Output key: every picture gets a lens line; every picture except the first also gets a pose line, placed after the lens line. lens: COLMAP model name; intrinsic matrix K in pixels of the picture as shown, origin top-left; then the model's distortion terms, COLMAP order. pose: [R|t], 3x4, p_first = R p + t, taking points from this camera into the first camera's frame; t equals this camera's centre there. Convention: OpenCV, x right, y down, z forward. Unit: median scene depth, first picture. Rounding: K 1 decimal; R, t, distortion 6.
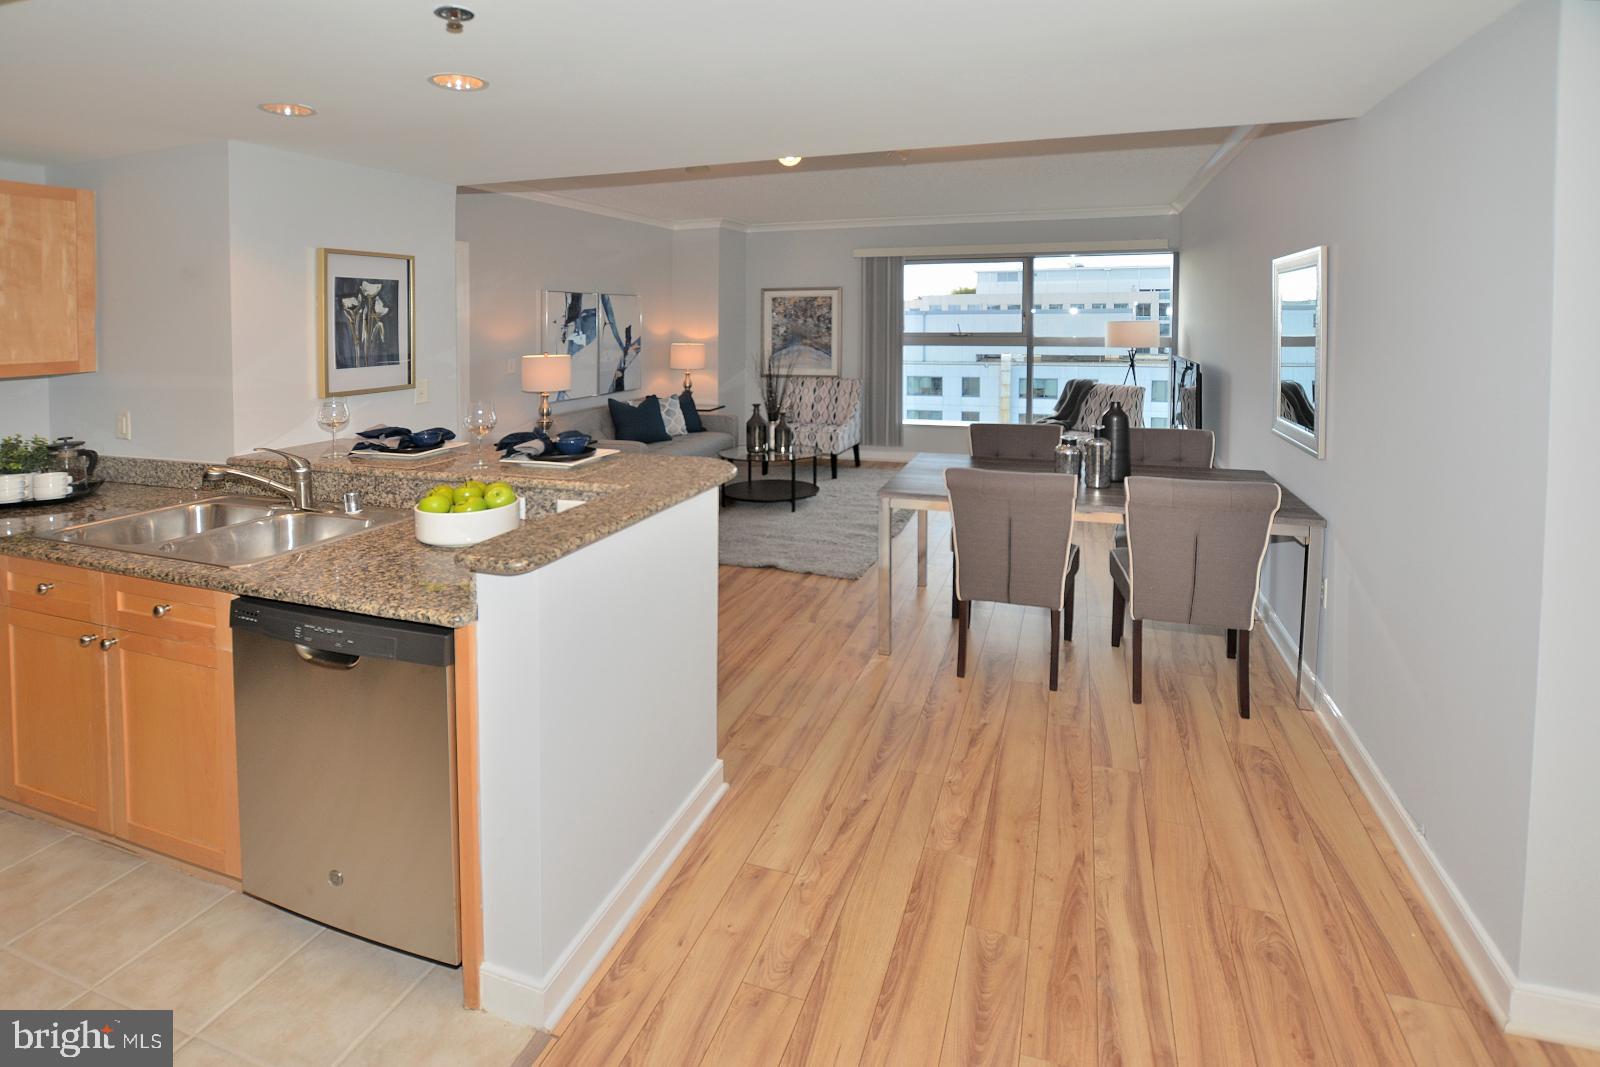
lens RADIAL K [[827.3, 0, 869.3], [0, 827.3, 341.7], [0, 0, 1]] dist [-0.016833, -0.001144]
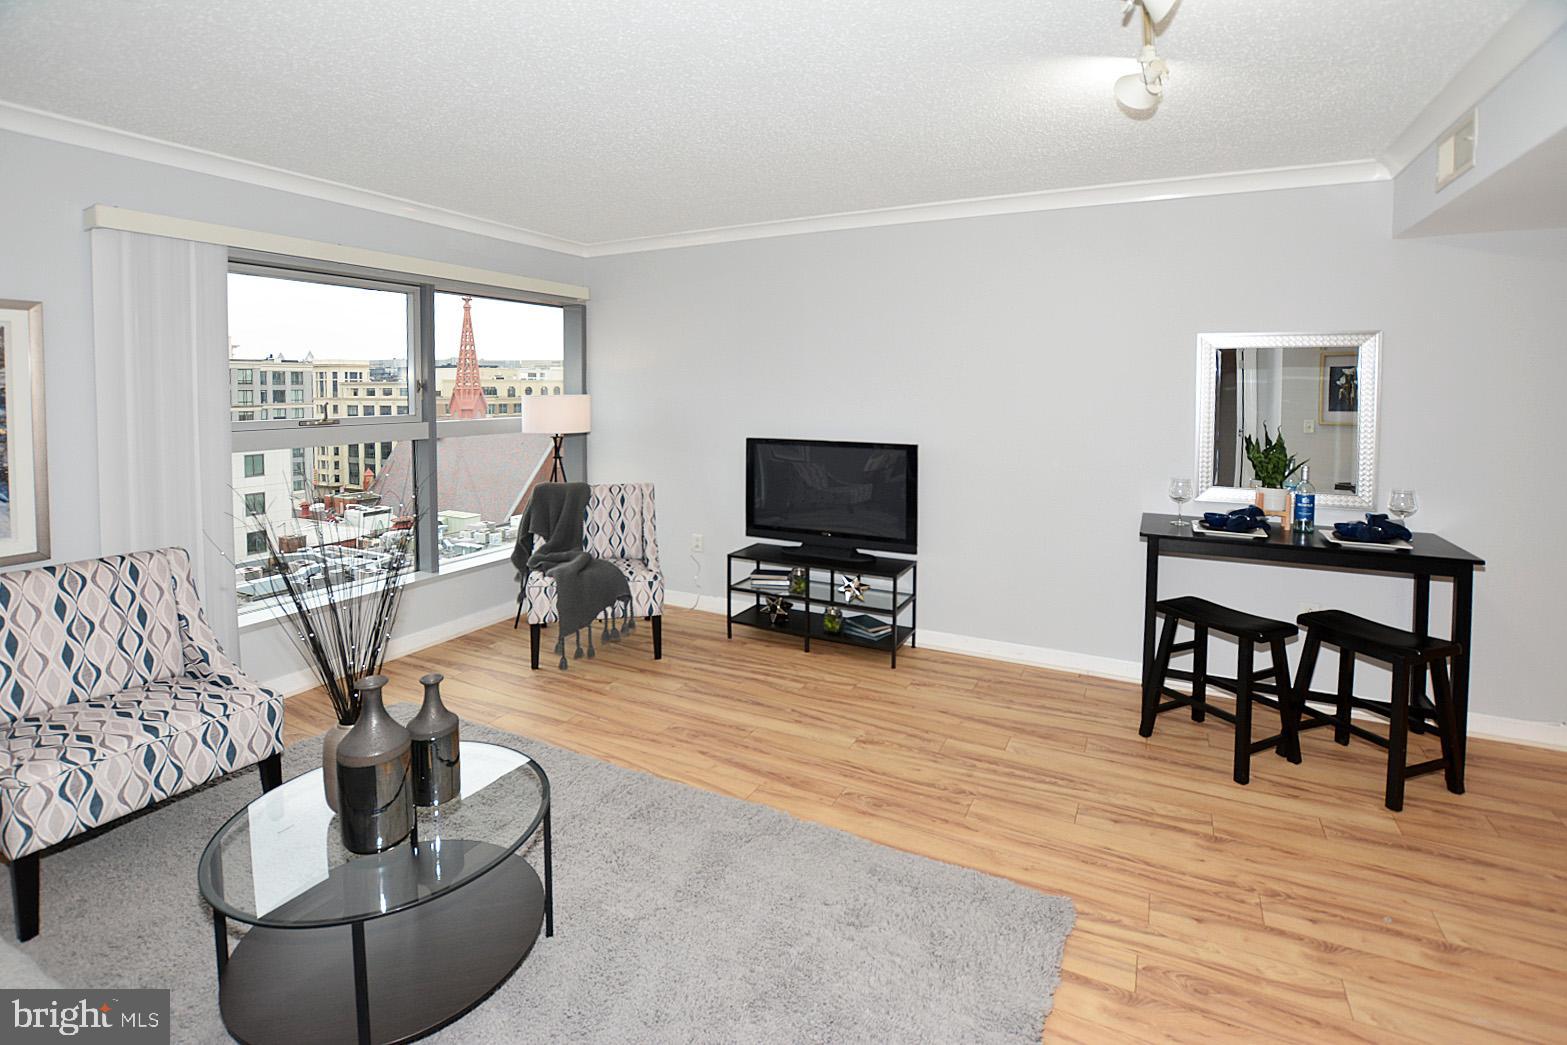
lens RADIAL K [[765.2, 0, 785.4], [0, 765.2, 412.3], [0, 0, 1]] dist [-0.020454, 0.000362]
pose [[0.212241, -0.023013, 0.976946, -0.335548], [0.026737, 0.999485, 0.017735, -0.020509], [-0.976852, 0.022356, 0.212747, 0.711673]]
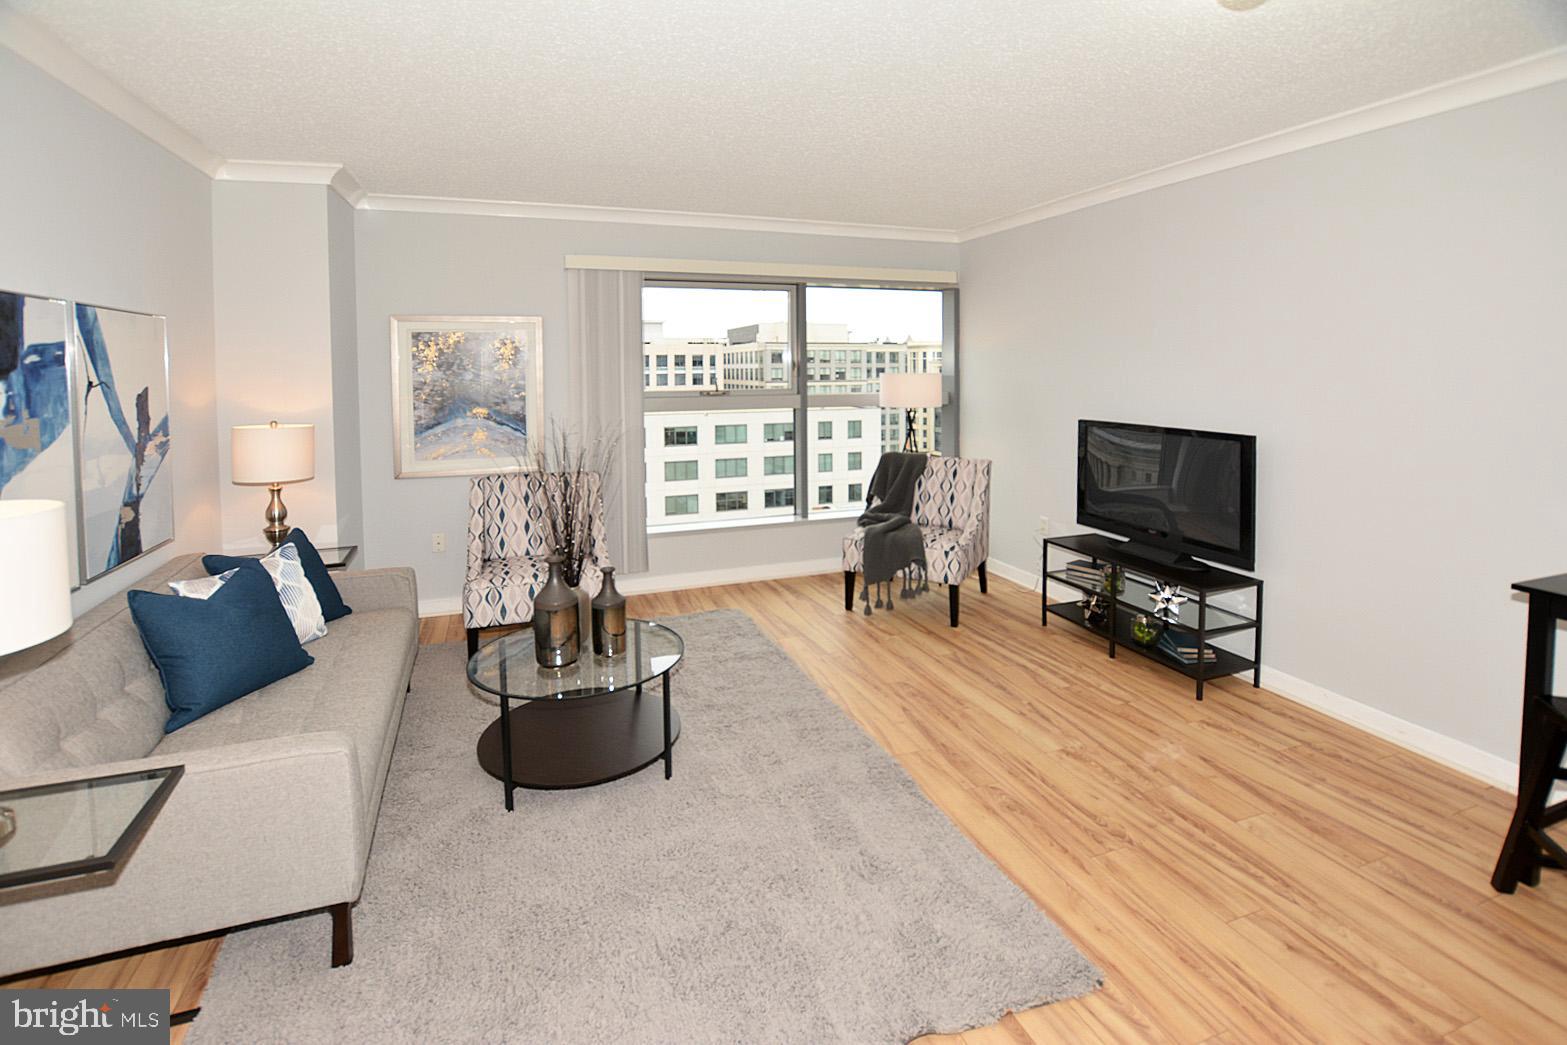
lens RADIAL K [[765.2, 0, 785.4], [0, 765.2, 412.3], [0, 0, 1]] dist [-0.020454, 0.000362]
pose [[0.819504, -0.028606, 0.572359, -0.248322], [0.012931, 0.999422, 0.031436, -0.015821], [-0.572927, -0.018361, 0.819401, 0.528010]]
